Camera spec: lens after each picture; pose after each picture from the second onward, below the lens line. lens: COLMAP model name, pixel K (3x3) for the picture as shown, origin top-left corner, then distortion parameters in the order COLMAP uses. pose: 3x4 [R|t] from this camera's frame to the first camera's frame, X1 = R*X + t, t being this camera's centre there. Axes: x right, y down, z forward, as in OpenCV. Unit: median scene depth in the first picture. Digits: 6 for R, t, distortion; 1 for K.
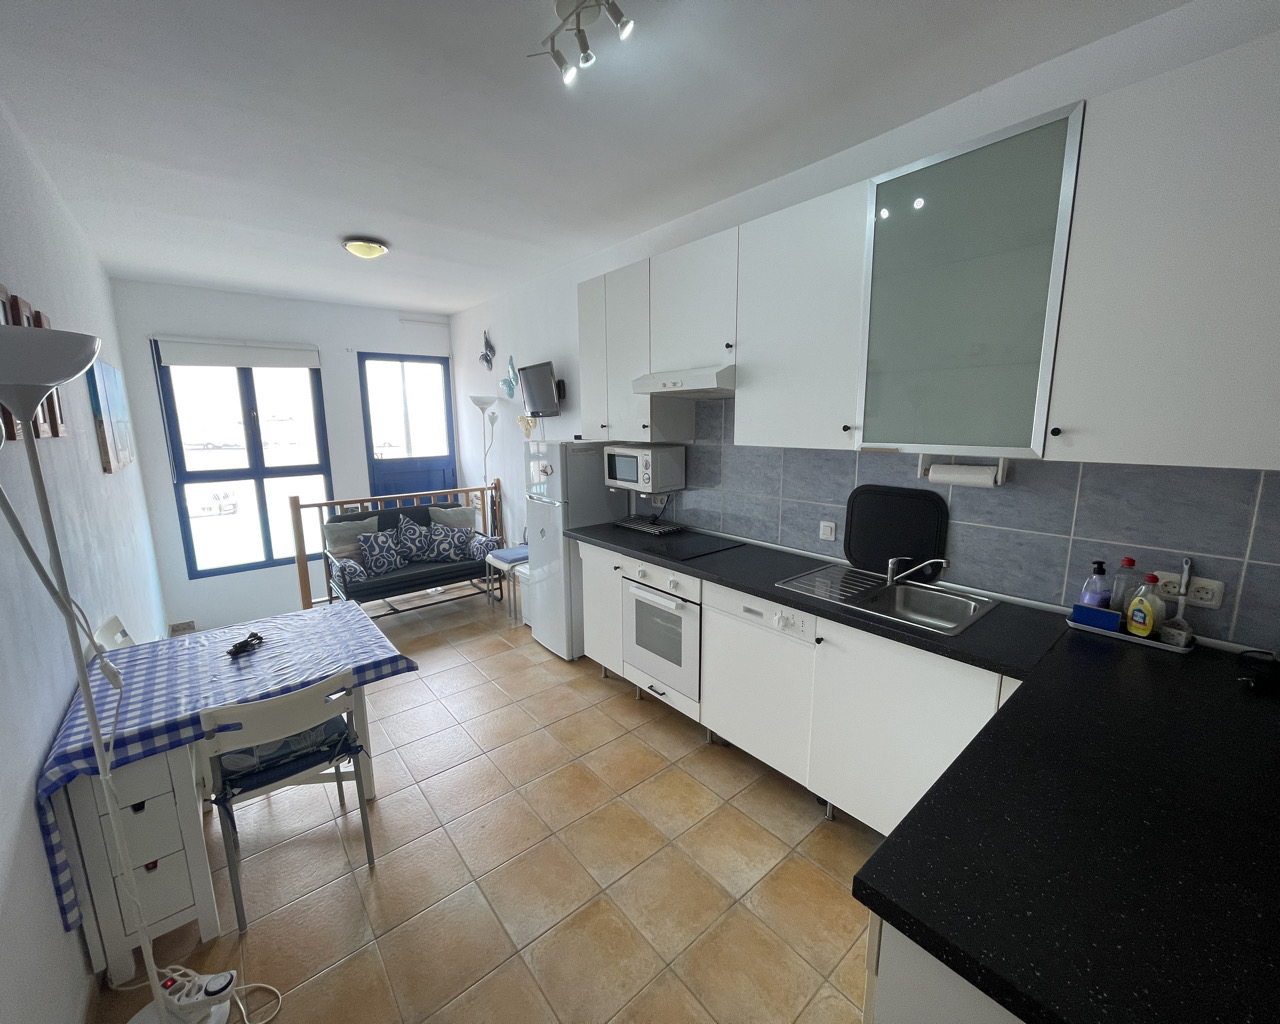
lens RADIAL K [[517.8, 0, 632.9], [0, 517.8, 502.4], [0, 0, 1]] dist [-0.004114, 0.000697]
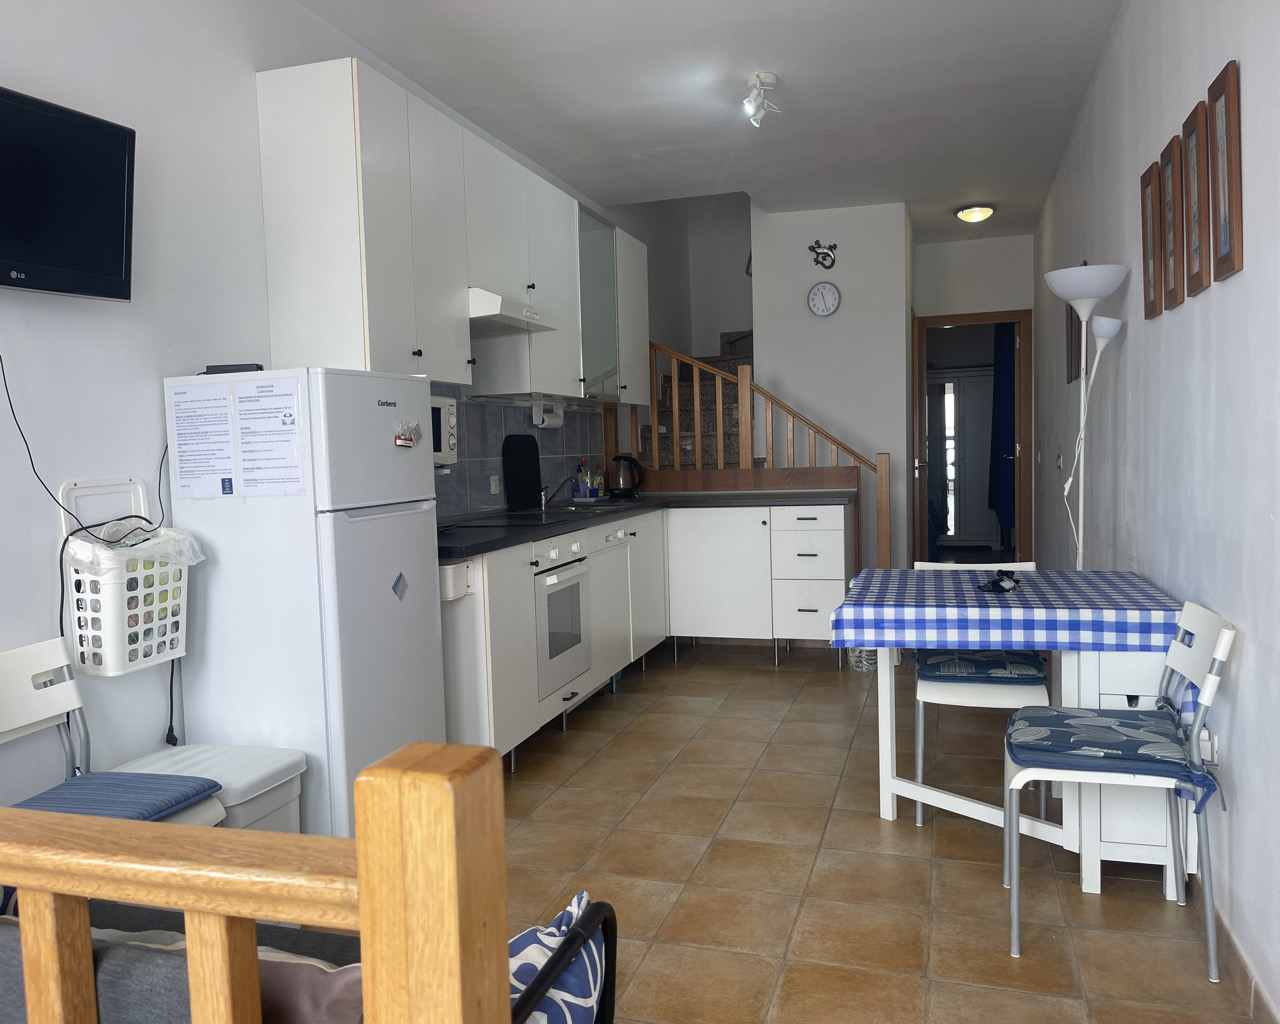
lens RADIAL K [[970.0, 0, 652.0], [0, 970.0, 502.7], [0, 0, 1]] dist [0.051099, -0.057831]
pose [[-0.552281, -0.016559, 0.833493, -1.327992], [0.176005, 0.974950, 0.135992, -0.110158], [-0.814867, 0.221805, -0.535532, 1.725134]]
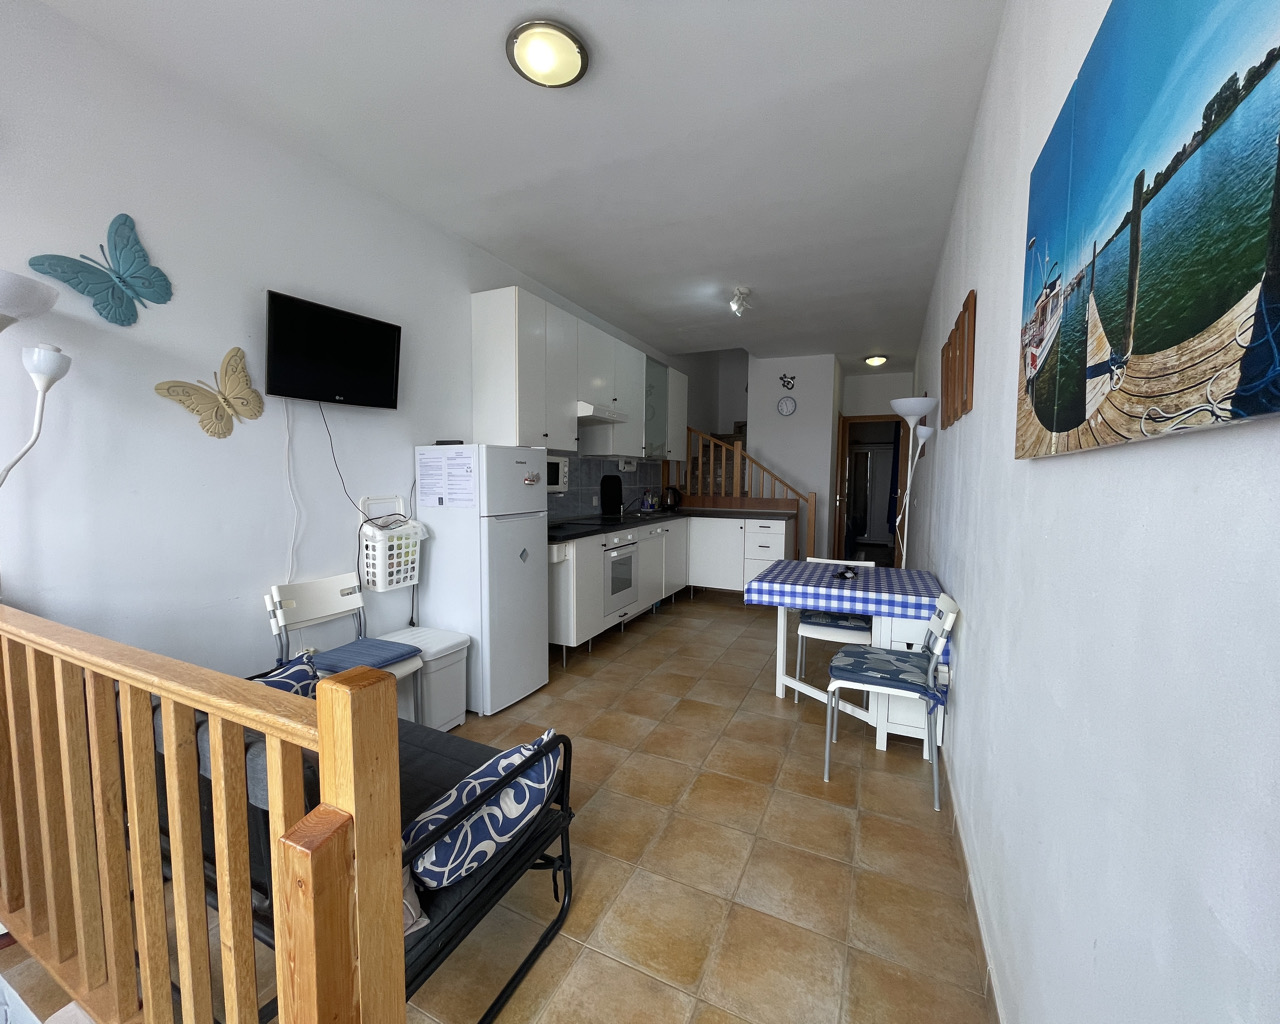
lens RADIAL K [[517.8, 0, 639.9], [0, 517.8, 507.9], [0, 0, 1]] dist [-0.004114, 0.000697]
pose [[-0.428672, -0.044684, 0.902355, -1.396247], [0.145676, 0.982288, 0.117847, -0.119814], [-0.891638, 0.181970, -0.414570, 1.614461]]
